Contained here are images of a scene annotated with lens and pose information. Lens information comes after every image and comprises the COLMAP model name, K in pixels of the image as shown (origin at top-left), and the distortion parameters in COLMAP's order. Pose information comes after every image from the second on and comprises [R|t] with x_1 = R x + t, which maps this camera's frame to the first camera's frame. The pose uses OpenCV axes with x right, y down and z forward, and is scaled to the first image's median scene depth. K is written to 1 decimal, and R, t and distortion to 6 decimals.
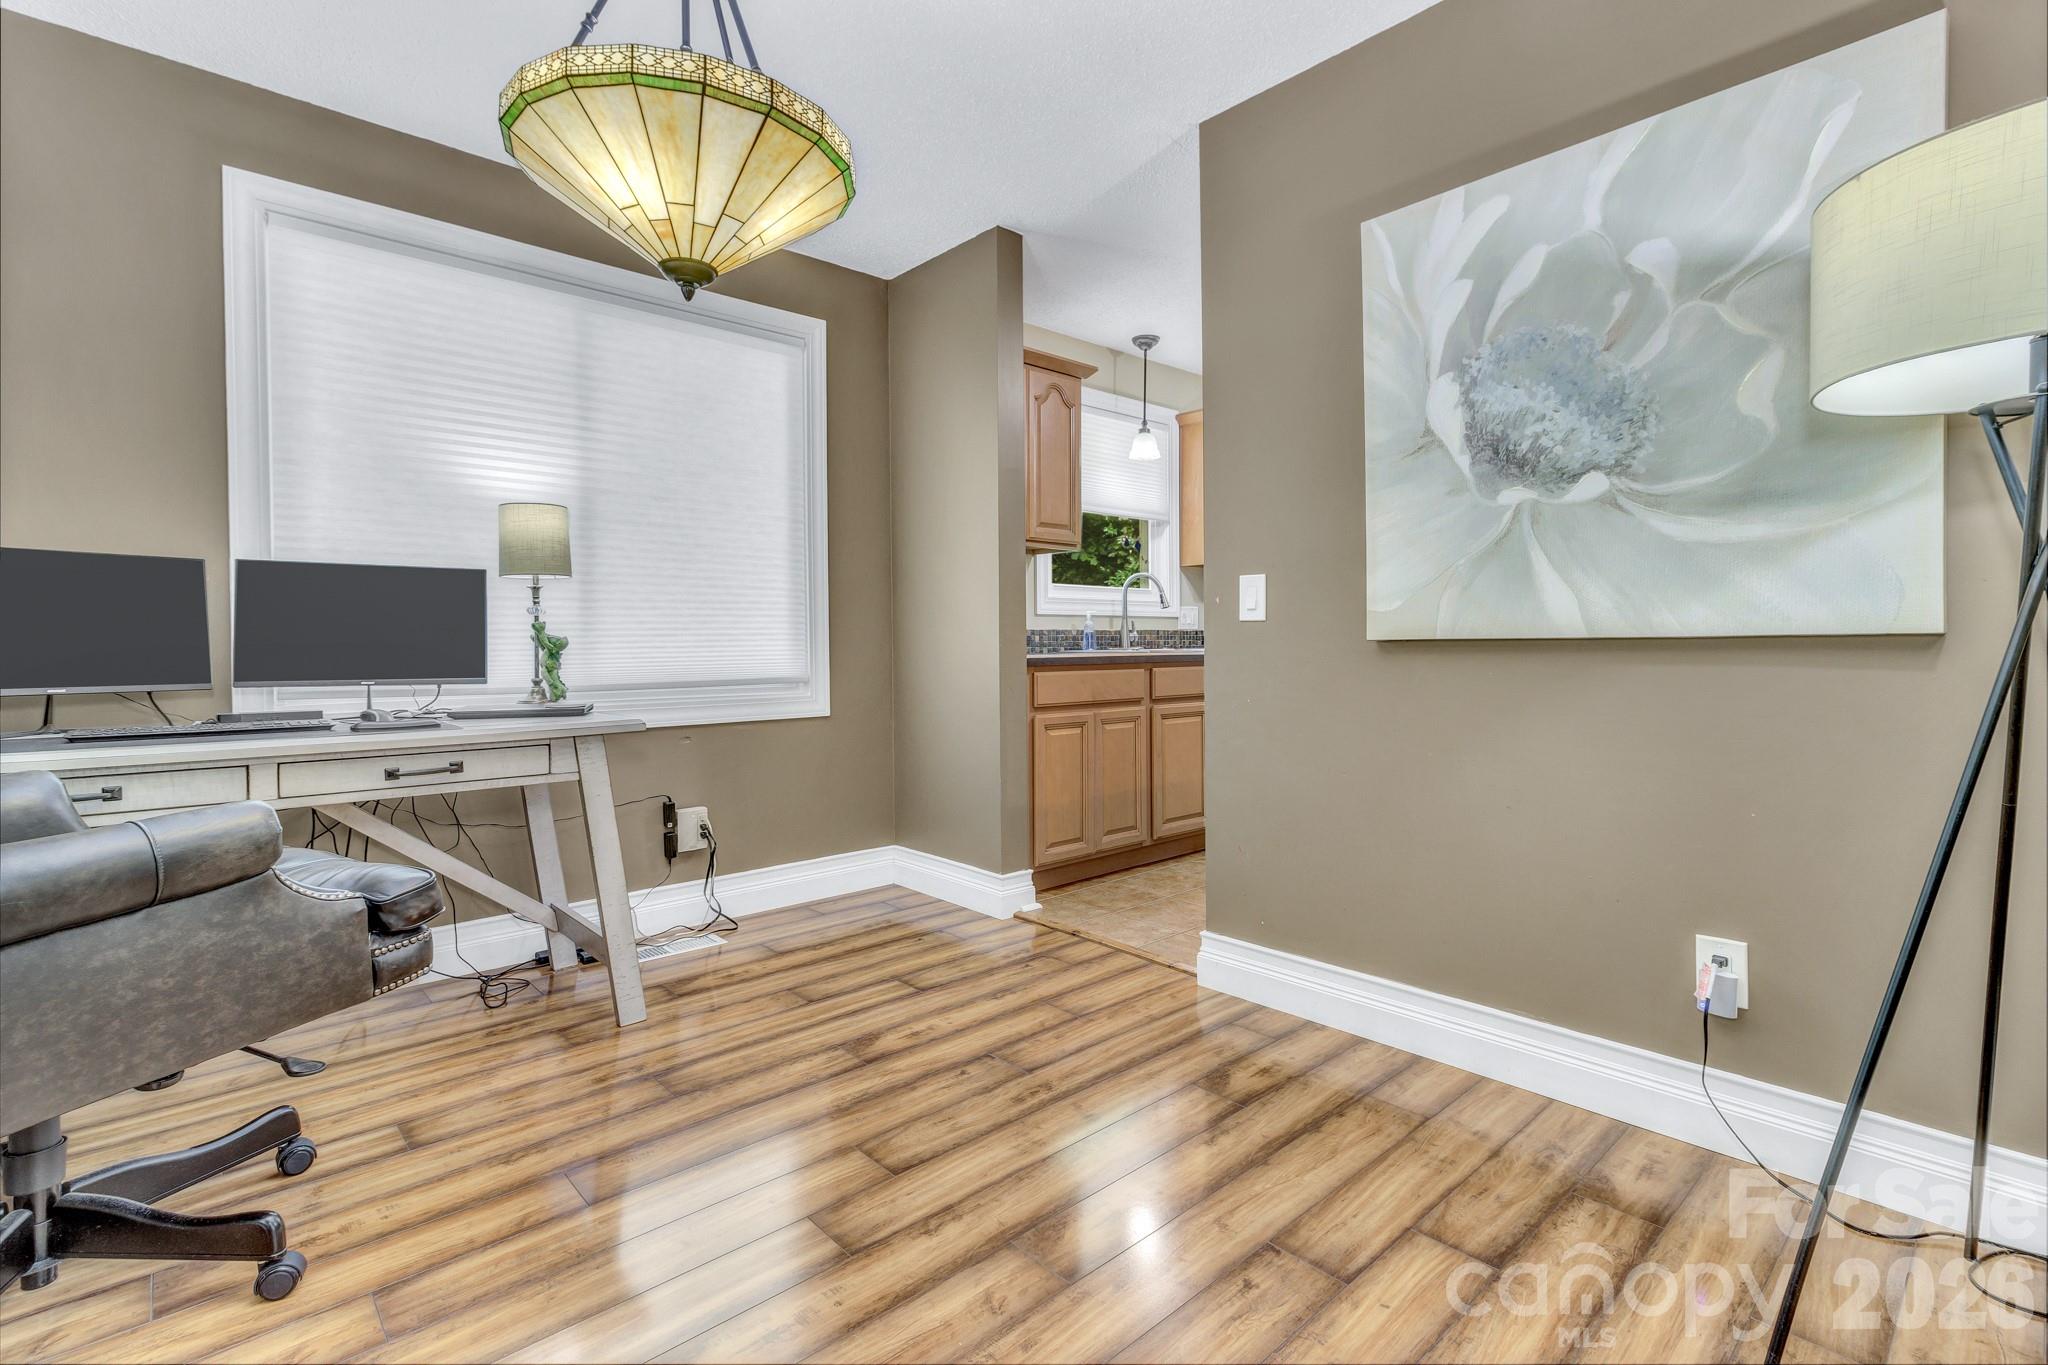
lens RADIAL K [[946.1, 0, 1029.7], [0, 946.1, 657.9], [0, 0, 1]] dist [0.000447, 0.000015]
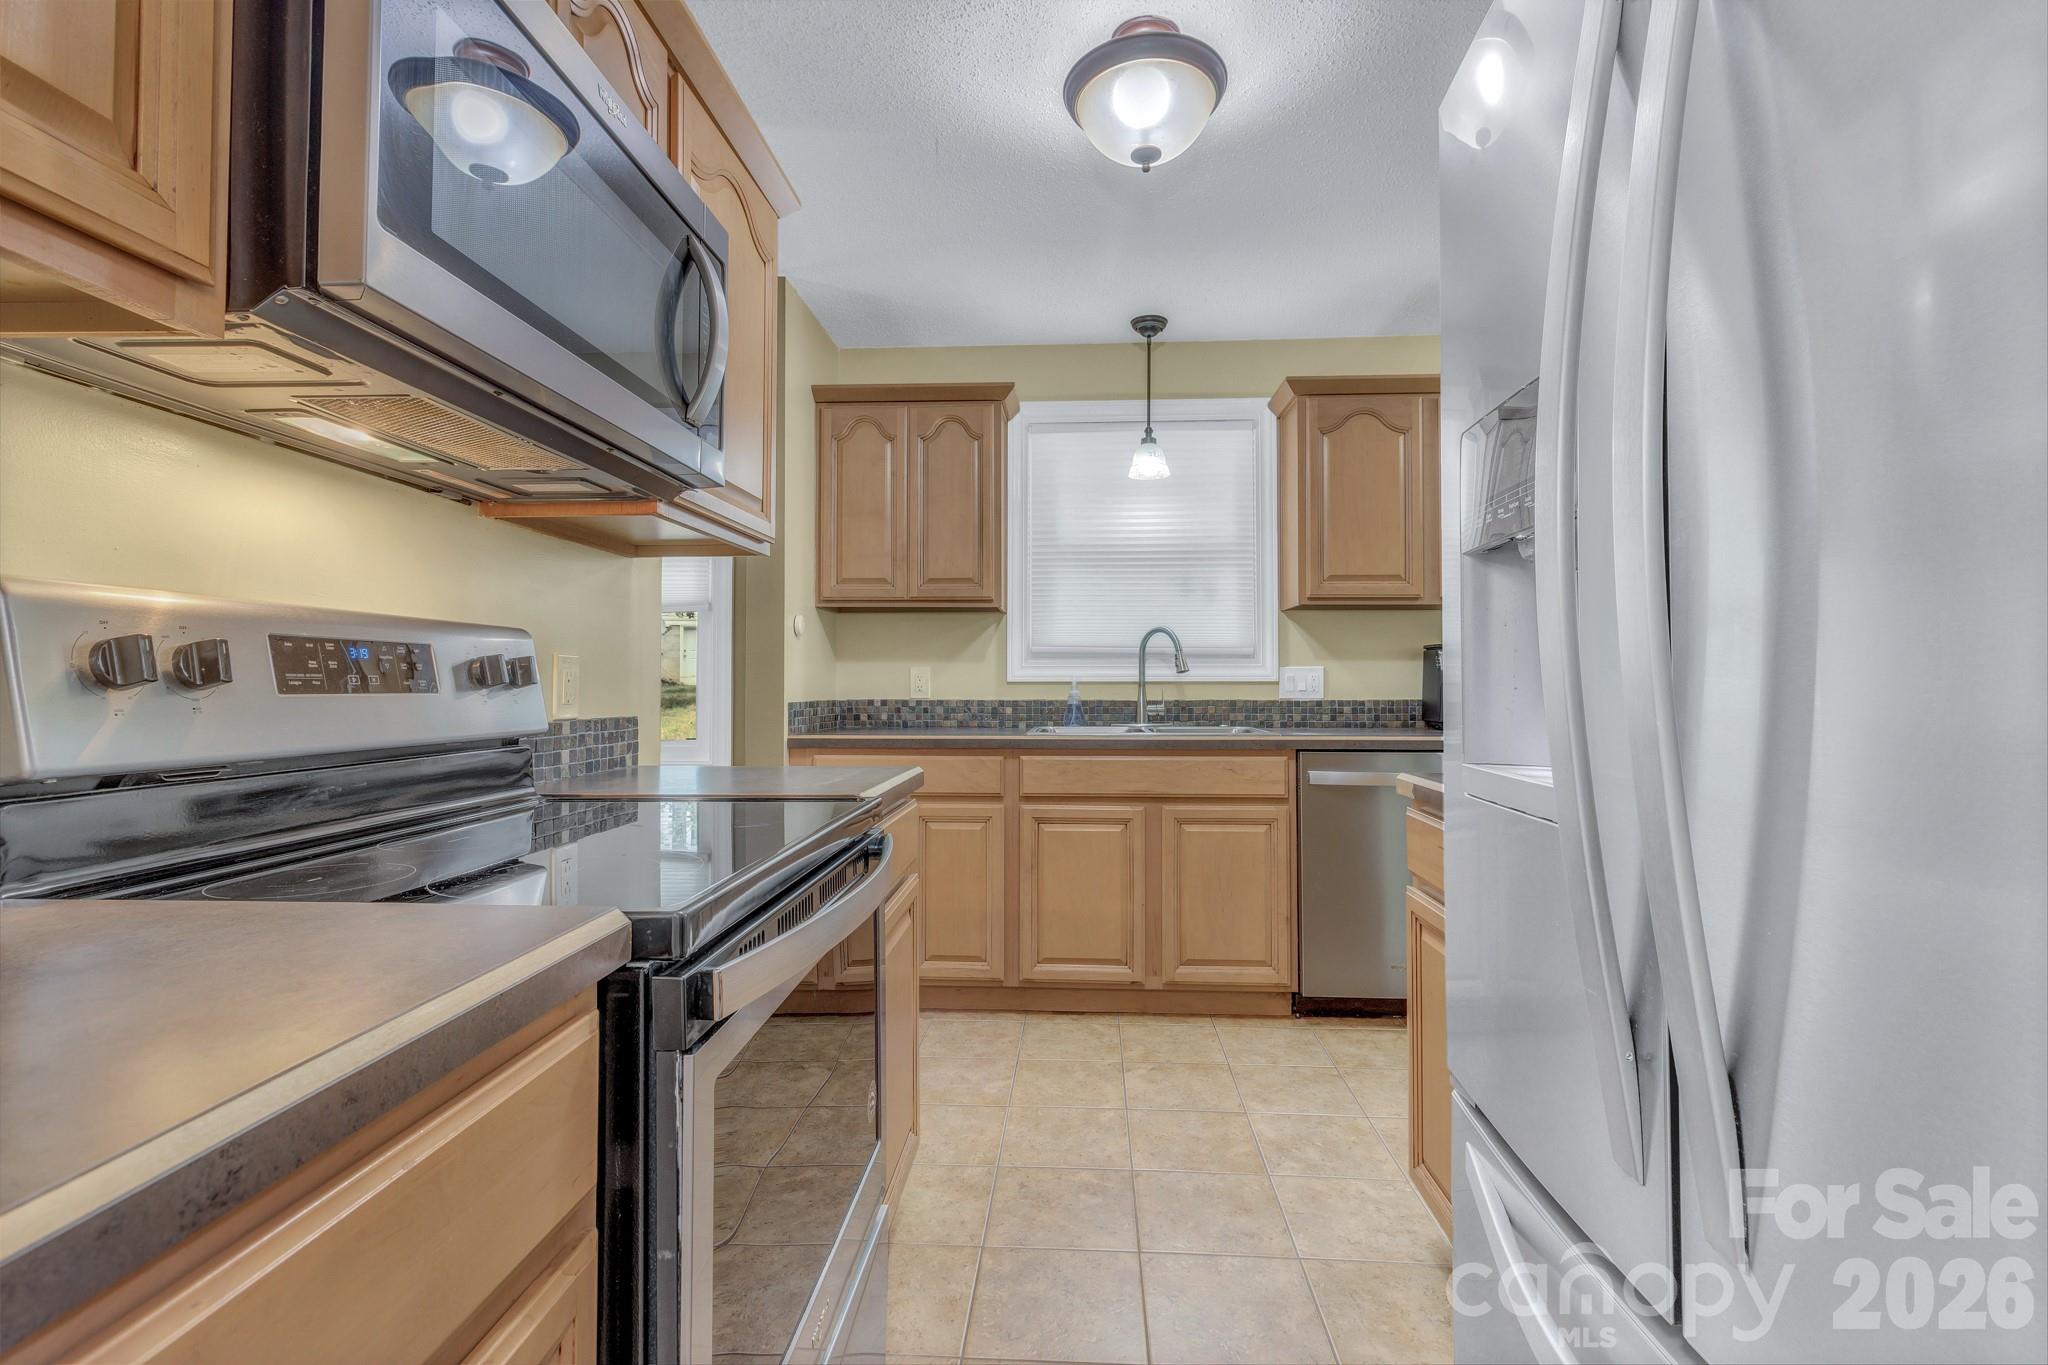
lens RADIAL K [[962.7, 0, 1026.6], [0, 962.7, 663.1], [0, 0, 1]] dist [-0.001969, -0.000160]
pose [[0.698028, -0.009225, -0.716011, 0.672685], [-0.014419, 0.999533, -0.026934, -0.042506], [0.715925, 0.029124, 0.697569, 0.434999]]
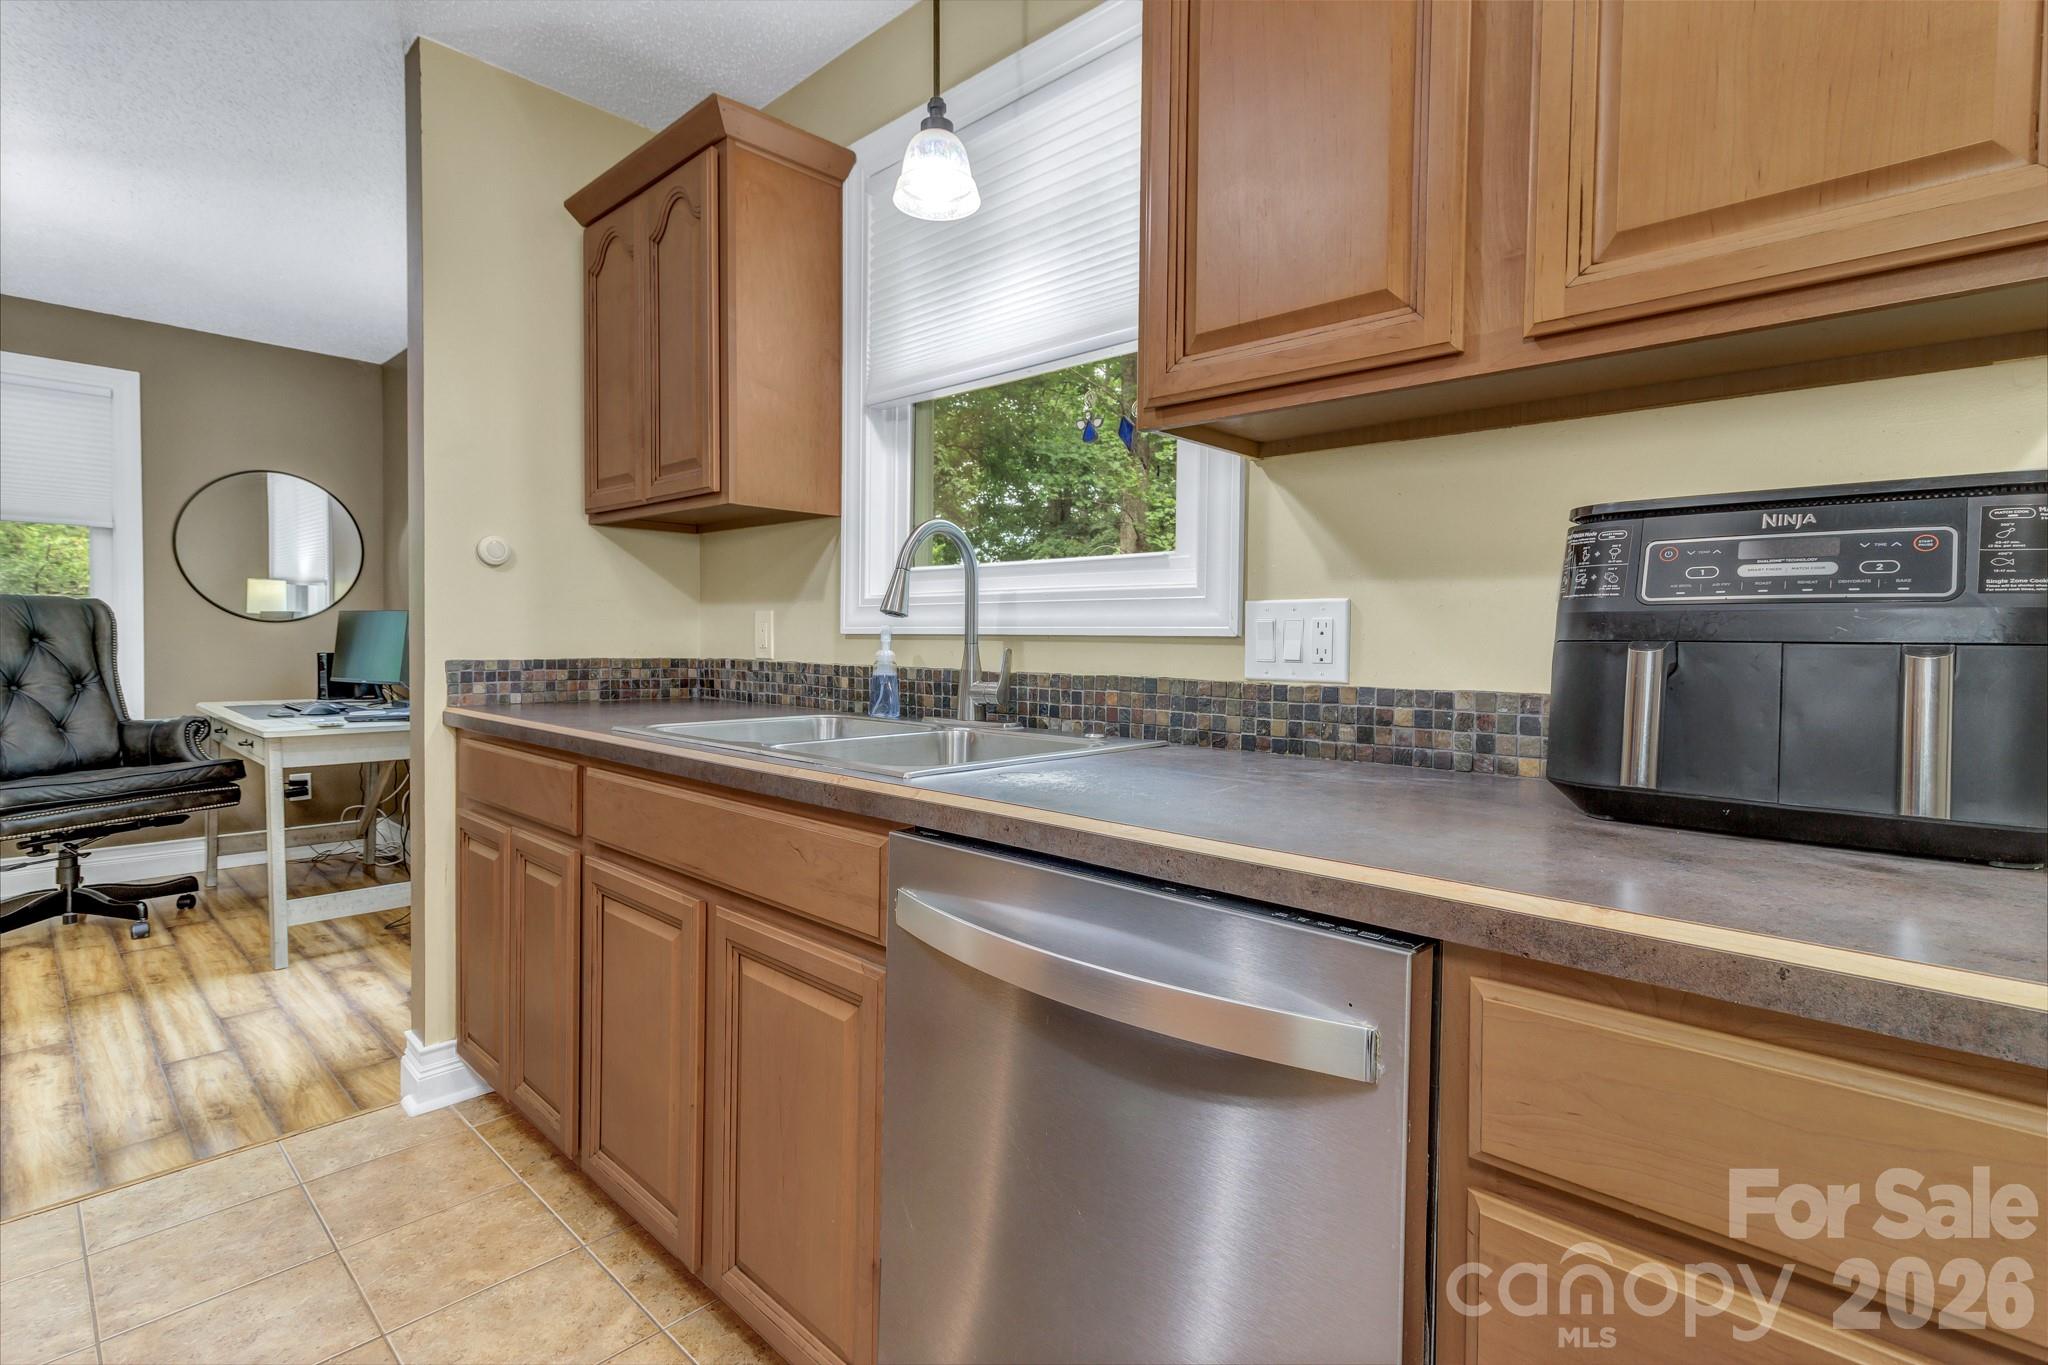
lens RADIAL K [[953.2, 0, 1046.1], [0, 953.2, 667.5], [0, 0, 1]] dist [0.000776, -0.000130]
pose [[0.090110, 0.035555, -0.995297, 0.549687], [-0.027703, 0.999065, 0.033181, -0.051168], [0.995546, 0.024583, 0.091011, 1.122888]]
